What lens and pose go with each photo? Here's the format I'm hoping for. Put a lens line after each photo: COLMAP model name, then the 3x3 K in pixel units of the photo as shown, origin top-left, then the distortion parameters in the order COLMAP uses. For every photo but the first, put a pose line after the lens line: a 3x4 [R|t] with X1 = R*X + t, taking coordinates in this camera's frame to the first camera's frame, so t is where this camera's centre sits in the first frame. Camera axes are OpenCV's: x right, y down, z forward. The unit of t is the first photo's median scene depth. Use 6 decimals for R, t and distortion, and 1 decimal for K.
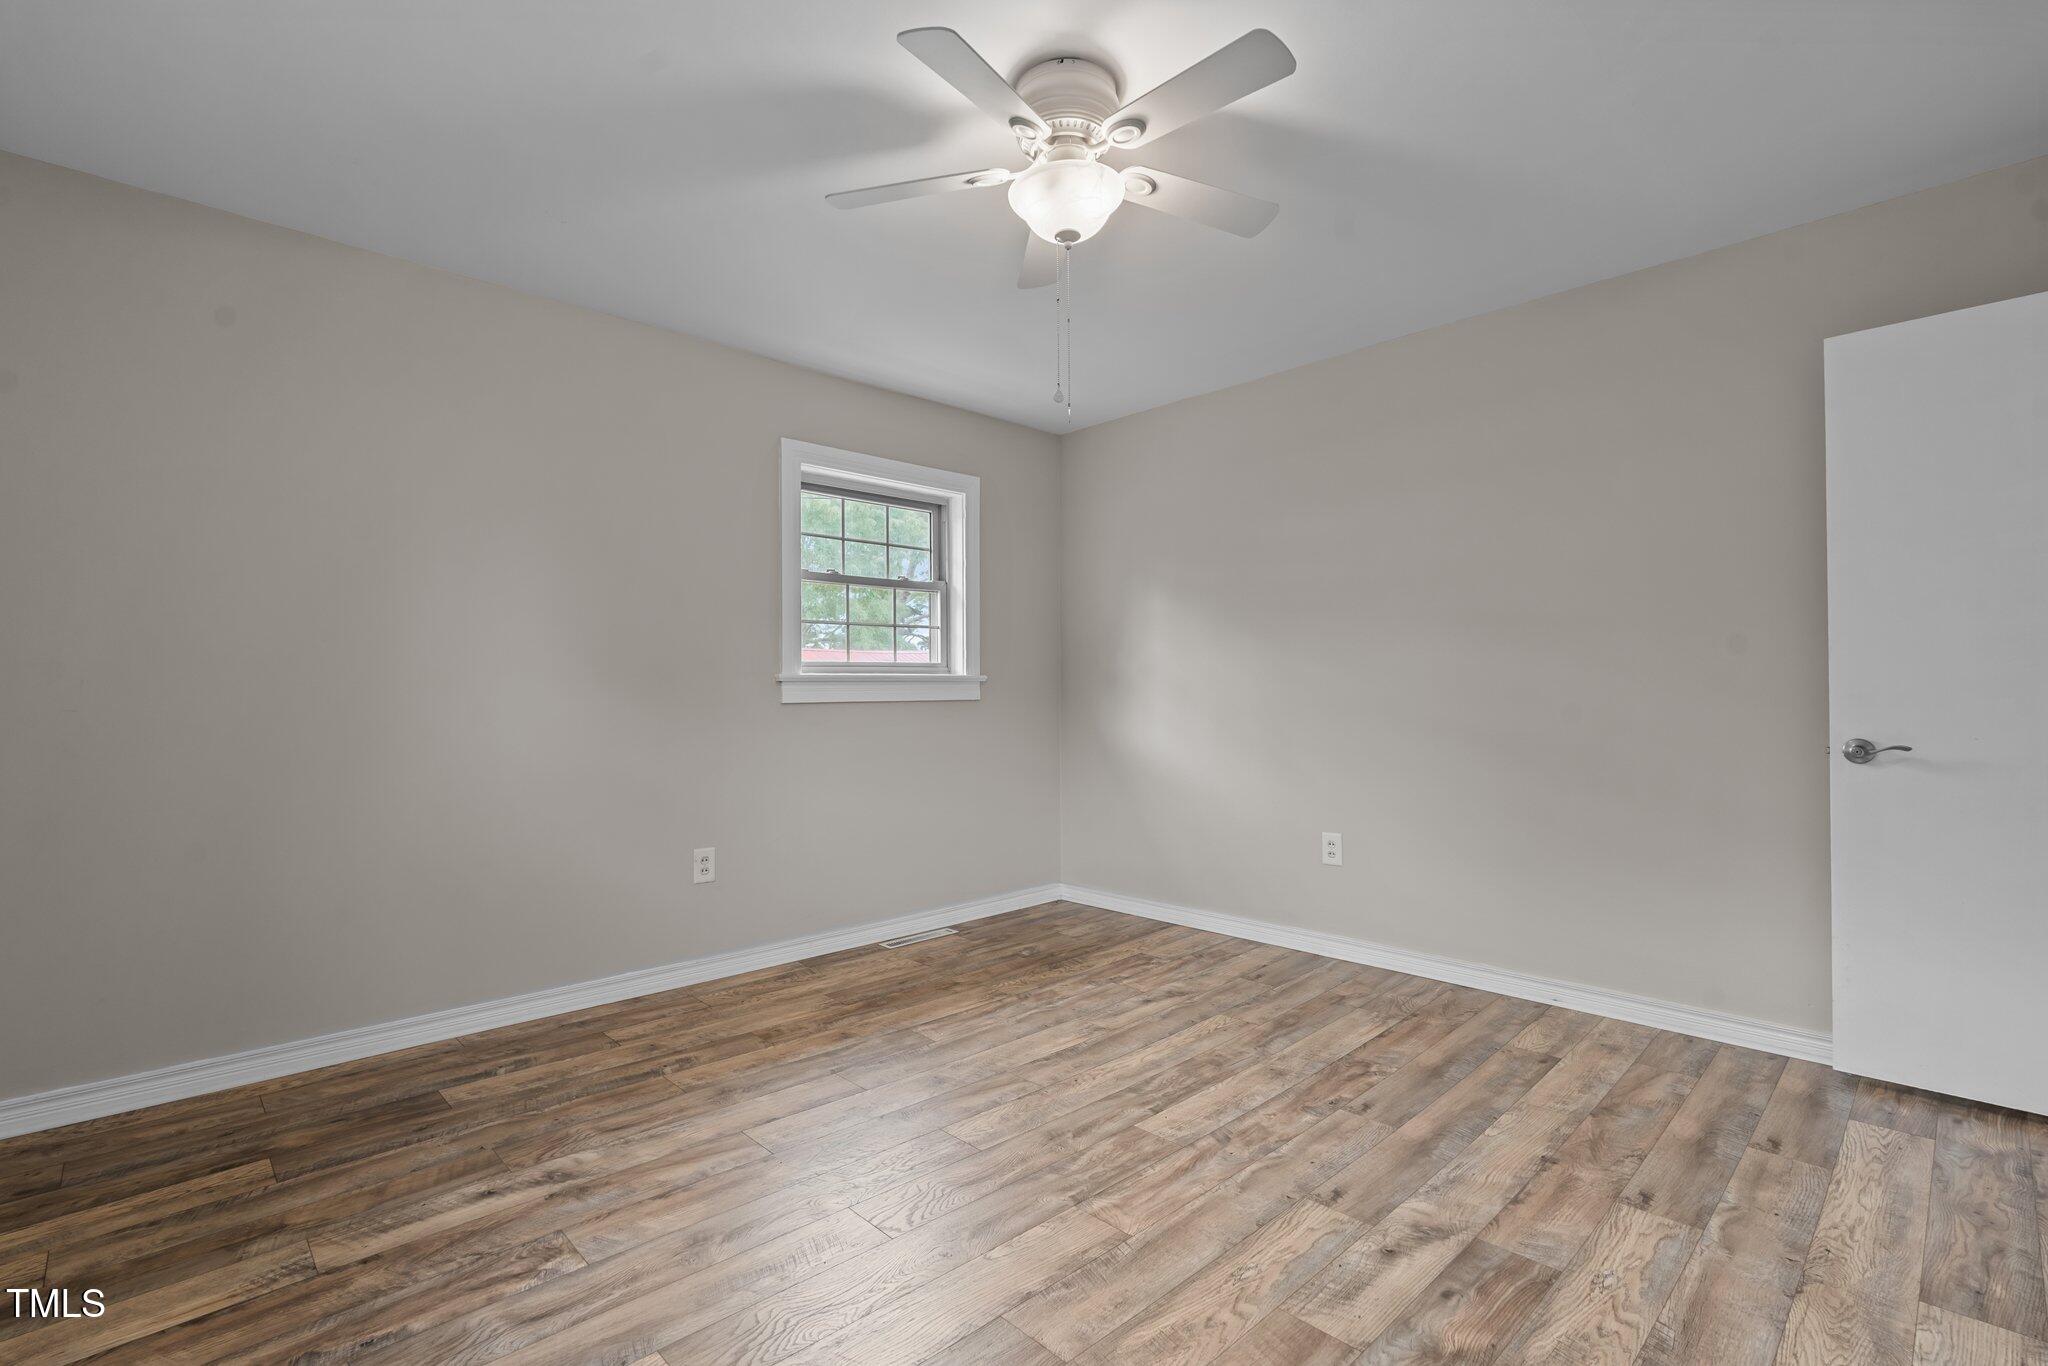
lens RADIAL K [[938.7, 0, 1021.3], [0, 938.7, 670.3], [0, 0, 1]] dist [-0.011062, 0.001628]
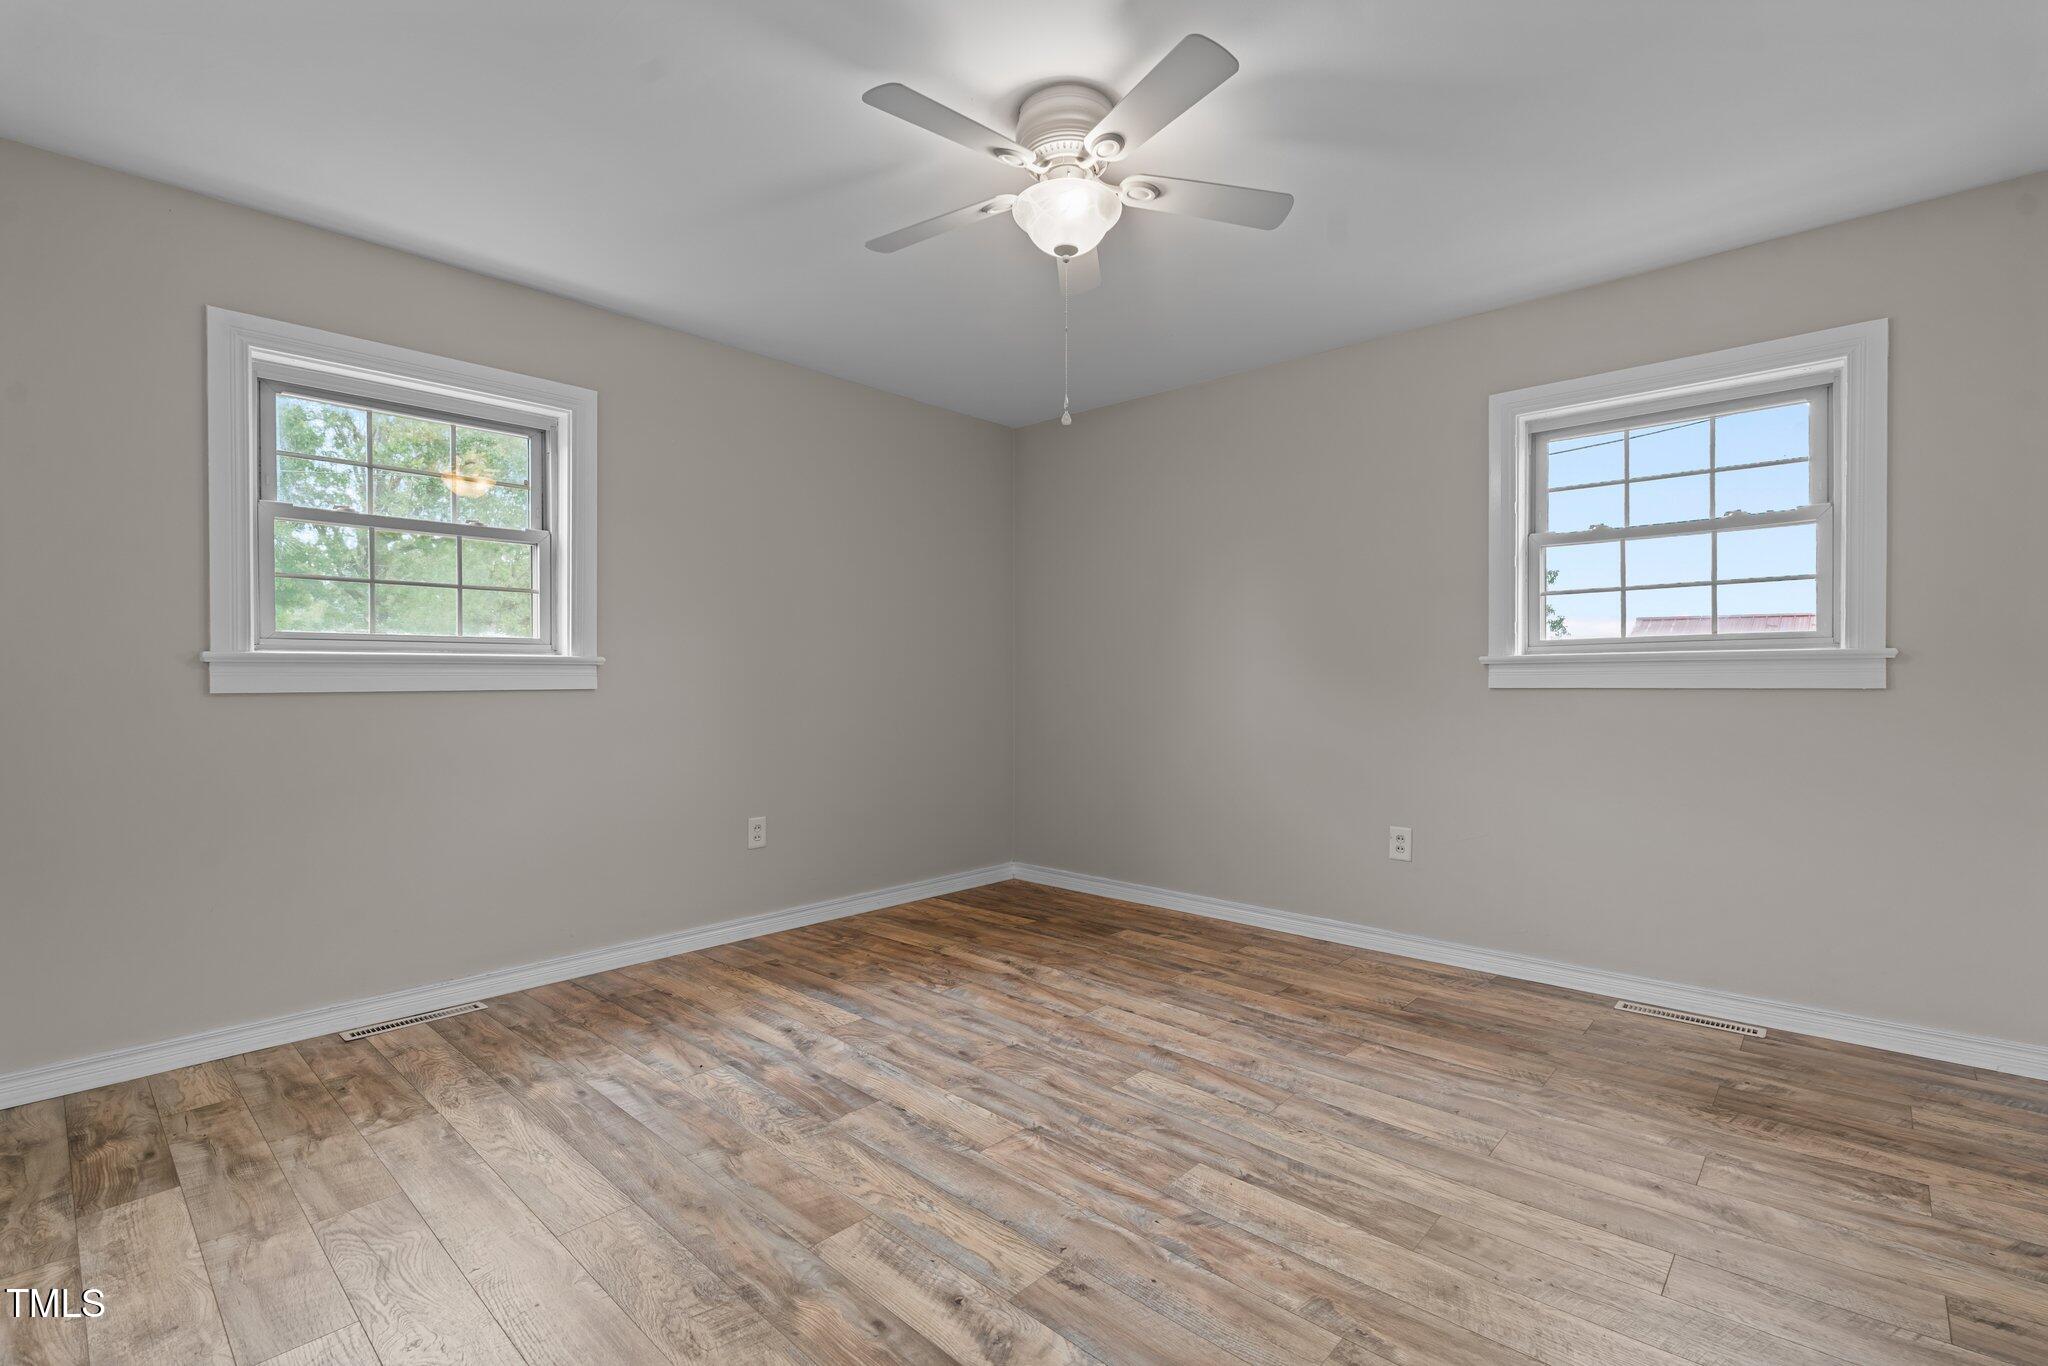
lens RADIAL K [[938.7, 0, 1021.3], [0, 938.7, 670.3], [0, 0, 1]] dist [-0.011062, 0.001628]
pose [[0.050839, -0.005716, -0.998691, 0.883529], [0.023733, 0.999708, -0.004513, 0.015587], [0.998425, -0.023472, 0.050960, 0.701831]]
